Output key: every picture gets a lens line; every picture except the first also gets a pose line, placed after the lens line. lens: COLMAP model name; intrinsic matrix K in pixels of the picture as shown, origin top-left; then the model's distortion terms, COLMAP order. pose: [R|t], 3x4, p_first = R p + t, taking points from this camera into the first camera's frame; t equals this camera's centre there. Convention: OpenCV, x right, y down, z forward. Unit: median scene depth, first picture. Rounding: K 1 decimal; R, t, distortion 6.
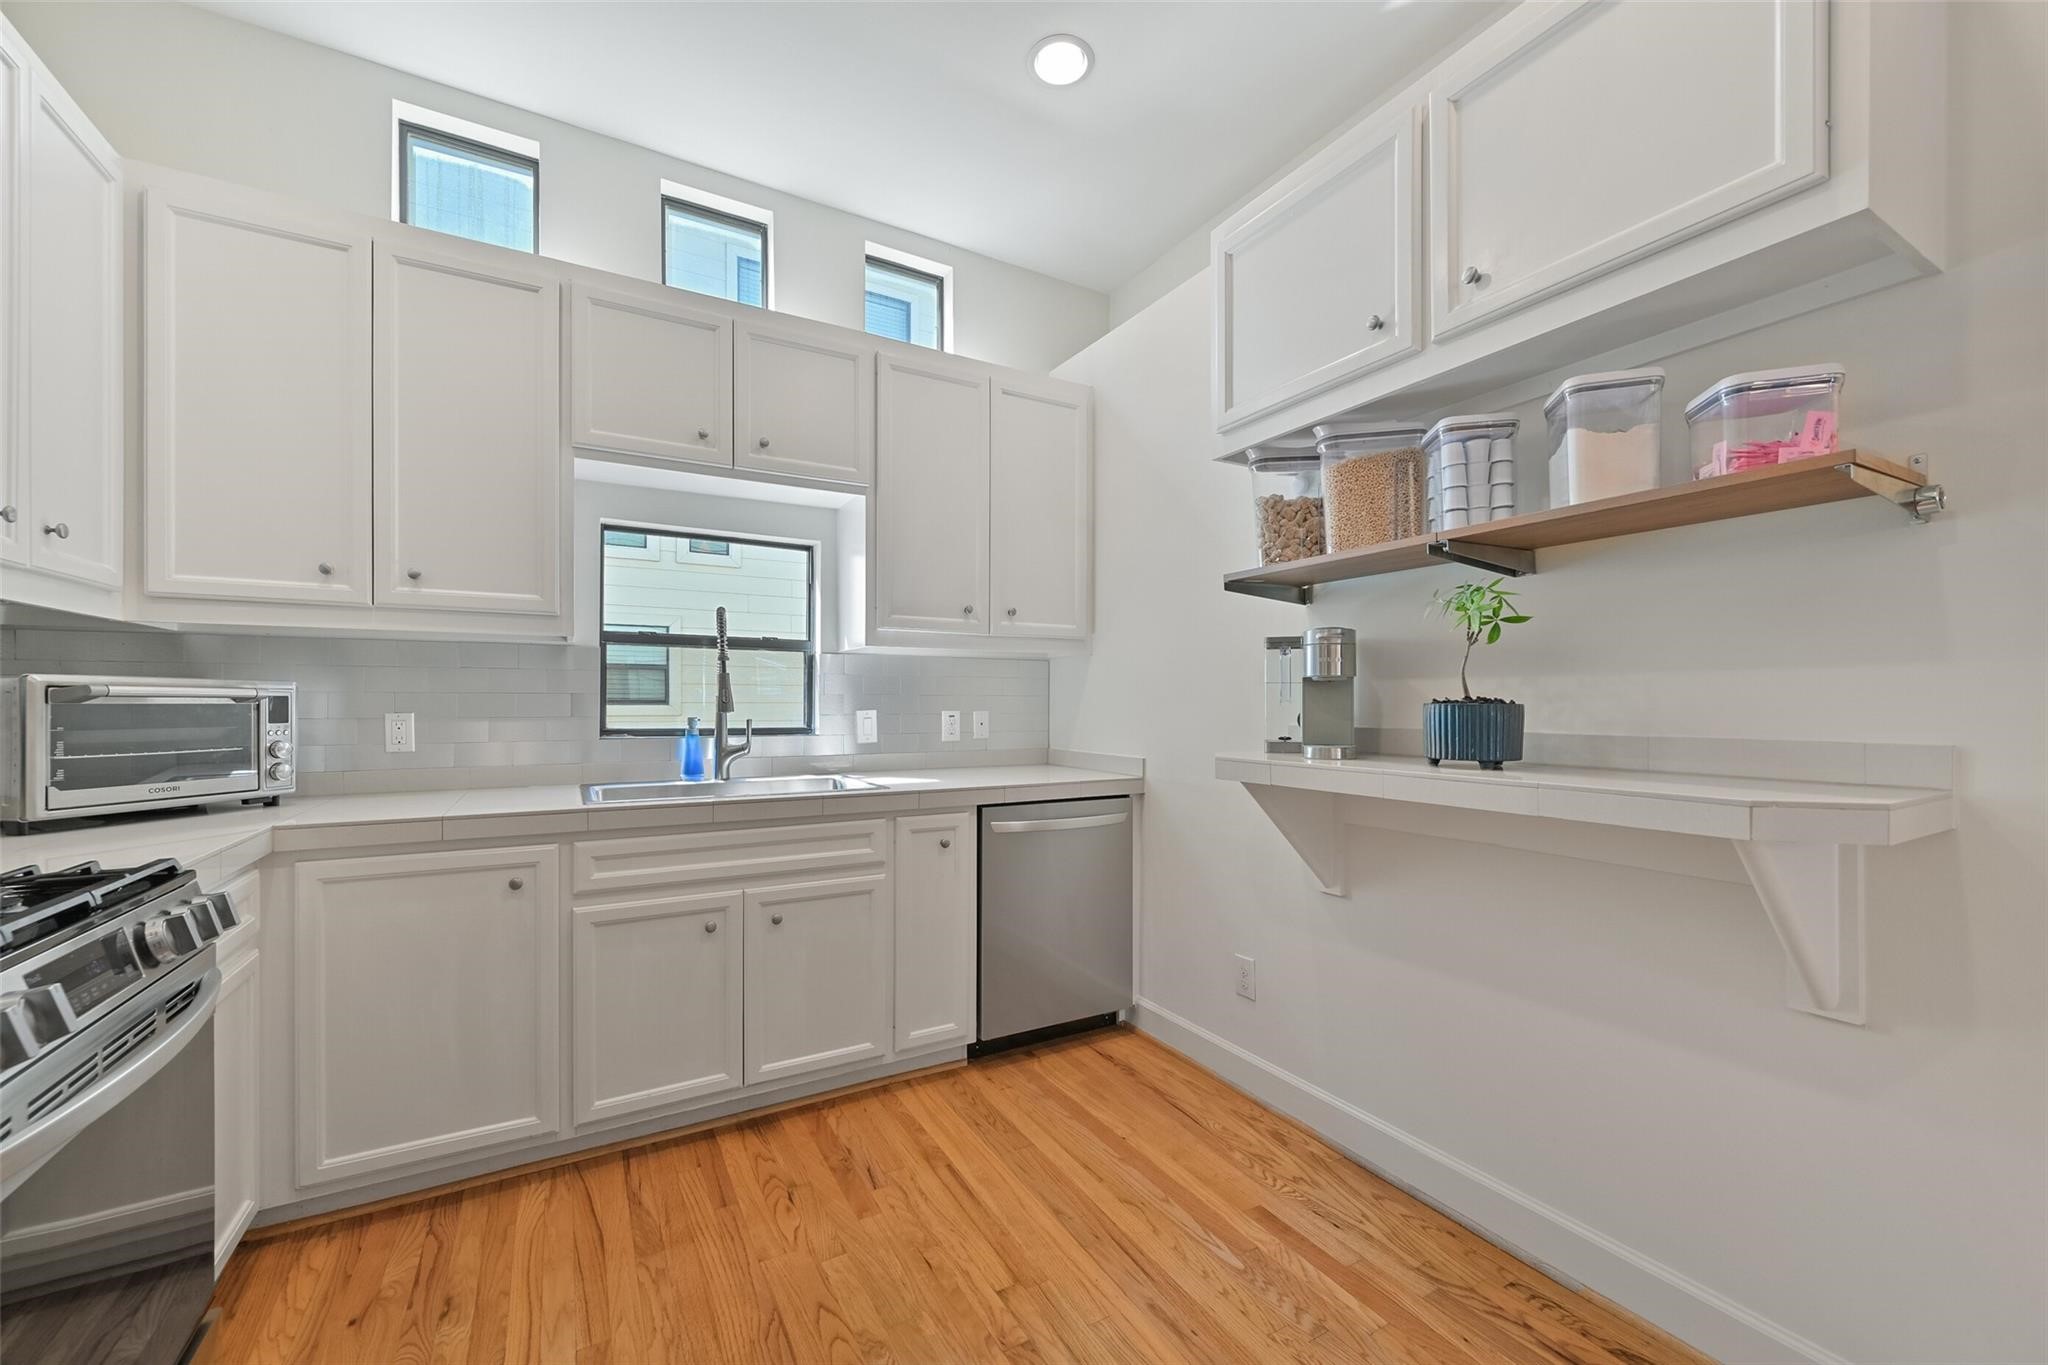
lens RADIAL K [[801.5, 0, 1027.3], [0, 801.5, 715.7], [0, 0, 1]] dist [-0.000612, -0.000281]
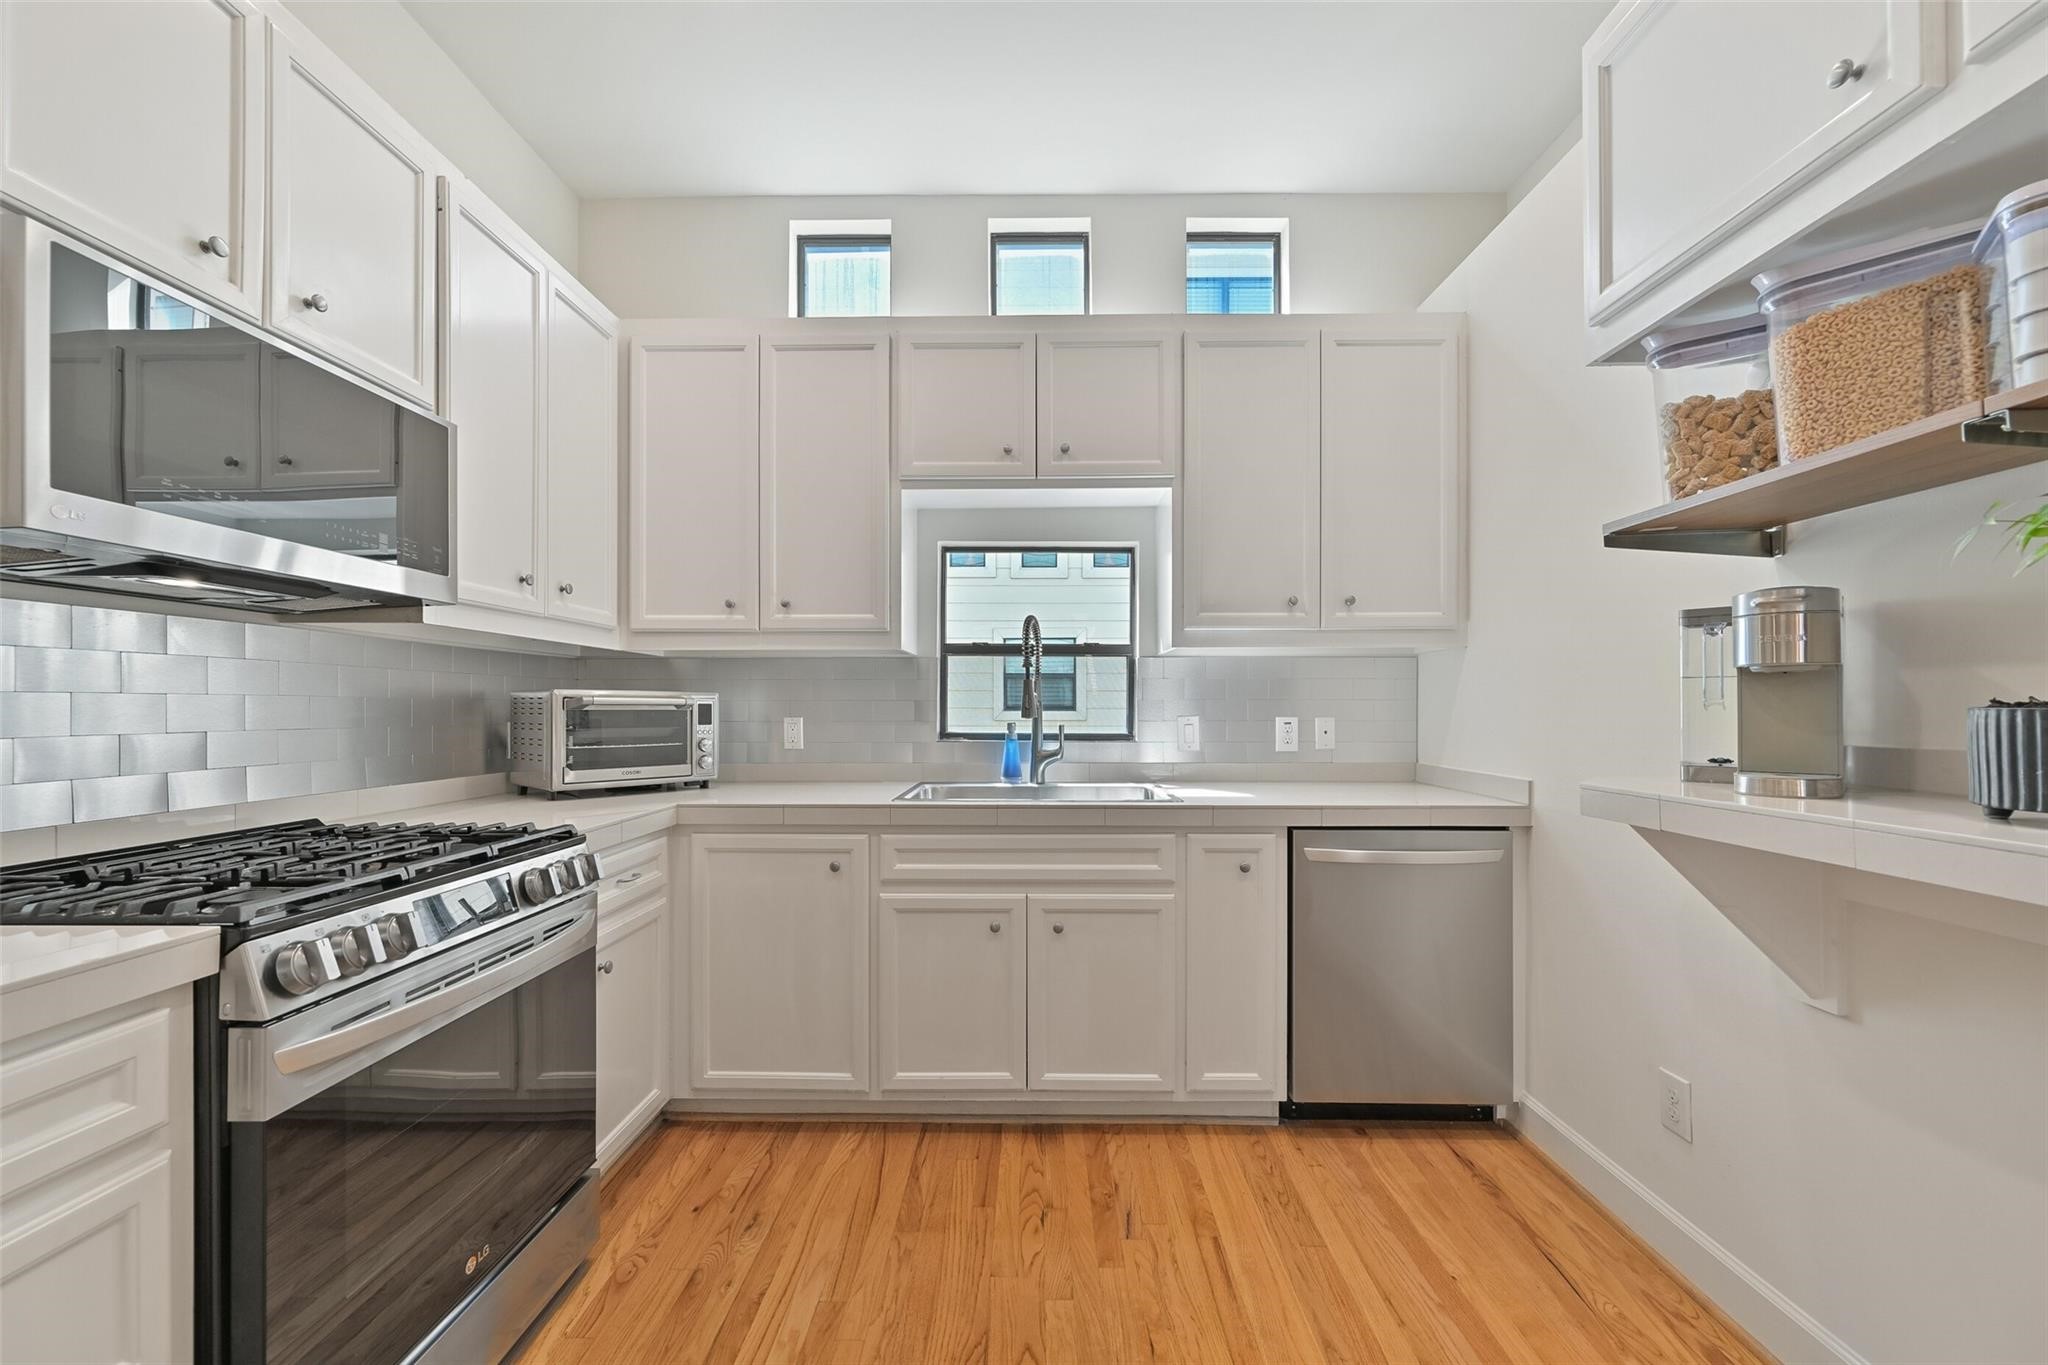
lens RADIAL K [[801.5, 0, 1027.3], [0, 801.5, 715.7], [0, 0, 1]] dist [-0.000612, -0.000281]
pose [[0.860018, 0.003013, -0.510254, 0.169073], [-0.006748, 0.999962, -0.005468, -0.001797], [0.510218, 0.008146, 0.860006, 0.140571]]
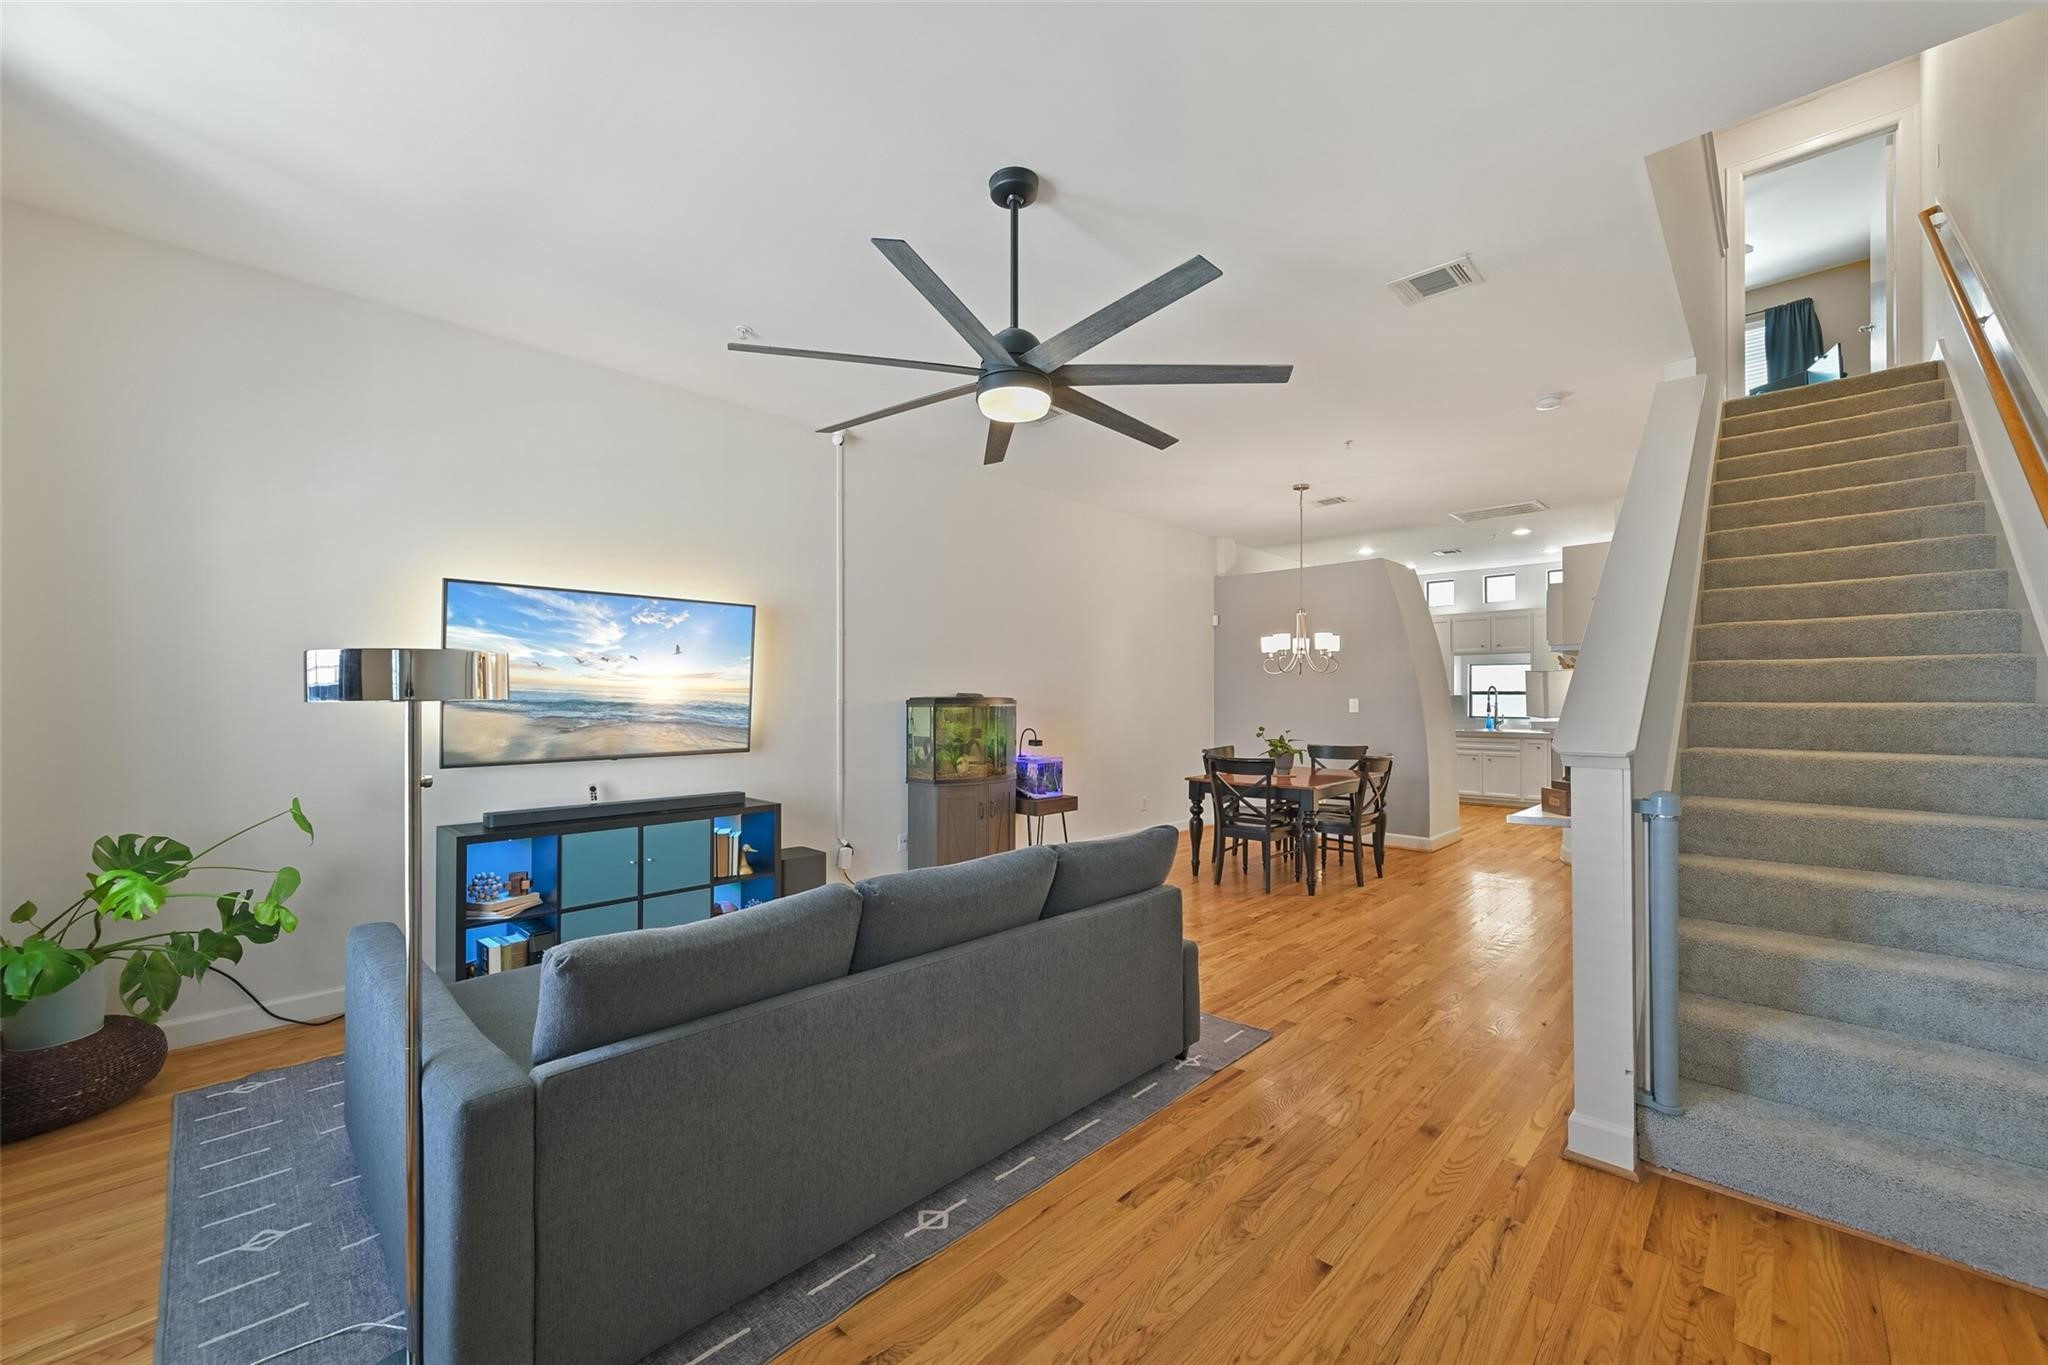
lens RADIAL K [[813.2, 0, 1026.7], [0, 813.2, 703.4], [0, 0, 1]] dist [0.002775, 0.000221]
pose [[0.287443, 0.002789, -0.957794, 3.413800], [-0.010172, 0.999948, -0.000142, -0.029489], [0.957744, 0.009784, 0.287457, -2.860412]]
